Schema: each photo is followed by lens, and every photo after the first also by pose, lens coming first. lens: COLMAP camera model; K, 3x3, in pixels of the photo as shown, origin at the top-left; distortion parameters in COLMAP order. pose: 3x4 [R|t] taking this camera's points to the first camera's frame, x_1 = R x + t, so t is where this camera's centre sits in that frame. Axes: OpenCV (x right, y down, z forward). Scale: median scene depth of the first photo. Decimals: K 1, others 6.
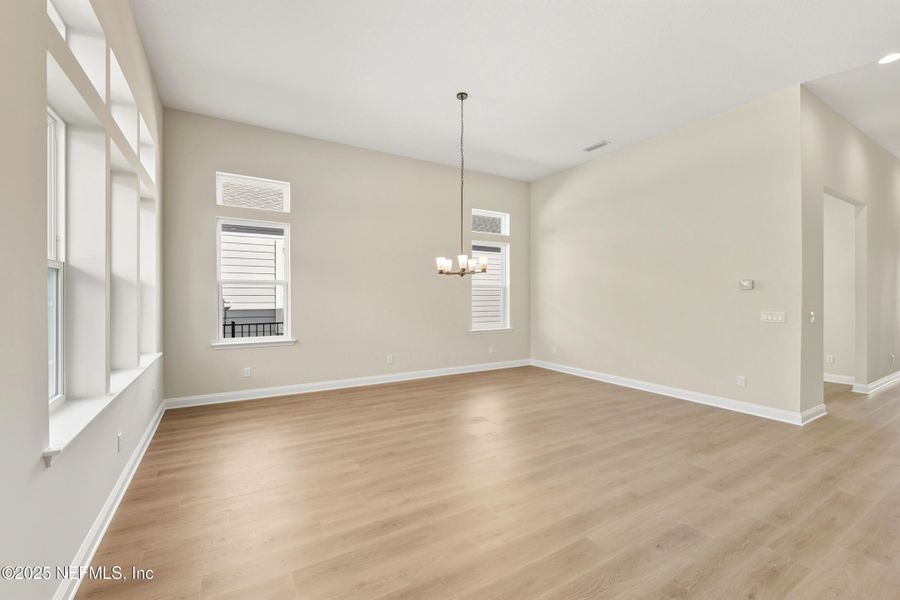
lens RADIAL K [[377.3, 0, 438.4], [0, 377.3, 295.3], [0, 0, 1]] dist [-0.004059, 0.001296]
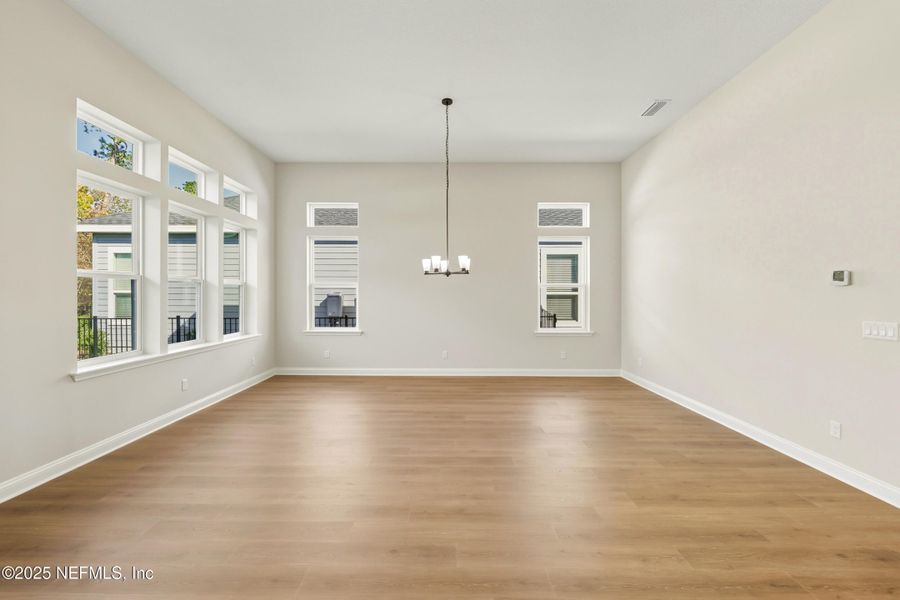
lens RADIAL K [[374.3, 0, 440.8], [0, 374.3, 298.3], [0, 0, 1]] dist [-0.003122, -0.000536]
pose [[0.857192, 0.006040, -0.514962, 0.553855], [-0.001876, 0.999961, 0.008605, 0.001303], [0.514994, -0.006410, 0.857170, 0.110858]]
